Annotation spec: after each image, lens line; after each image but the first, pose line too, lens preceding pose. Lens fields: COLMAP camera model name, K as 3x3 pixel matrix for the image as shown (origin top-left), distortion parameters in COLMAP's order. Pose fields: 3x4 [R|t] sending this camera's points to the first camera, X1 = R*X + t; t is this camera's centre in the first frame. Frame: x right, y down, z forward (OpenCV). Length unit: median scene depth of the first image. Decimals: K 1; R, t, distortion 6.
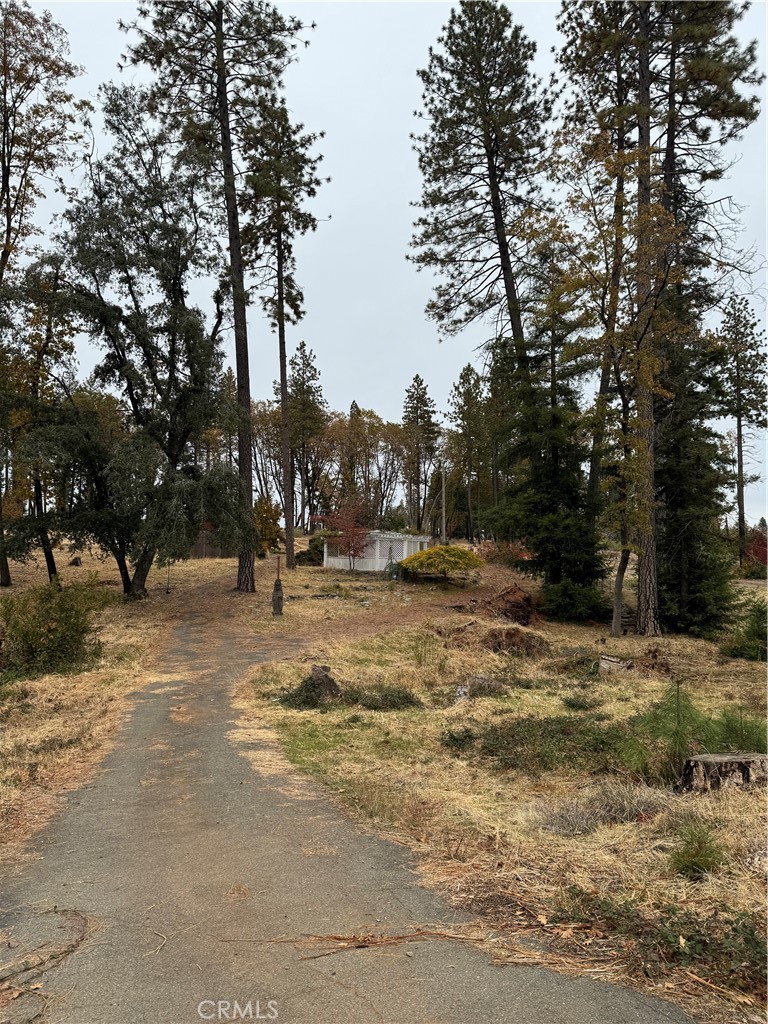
lens RADIAL K [[722.5, 0, 389.1], [0, 722.5, 511.0], [0, 0, 1]] dist [0.076332, -0.087826]
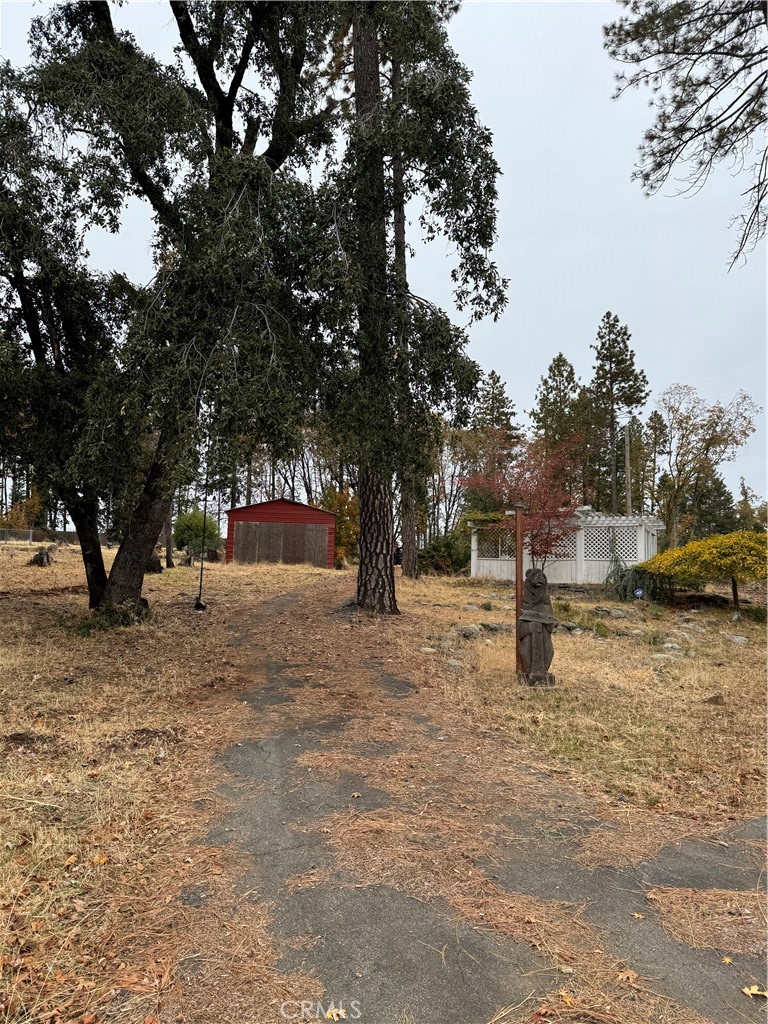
lens RADIAL K [[722.5, 0, 379.0], [0, 722.5, 511.3], [0, 0, 1]] dist [0.076332, -0.087826]
pose [[0.998438, 0.009333, -0.055086, -0.131090], [-0.011998, 0.998763, -0.048258, 0.054538], [0.054568, 0.048843, 0.997315, 0.431499]]
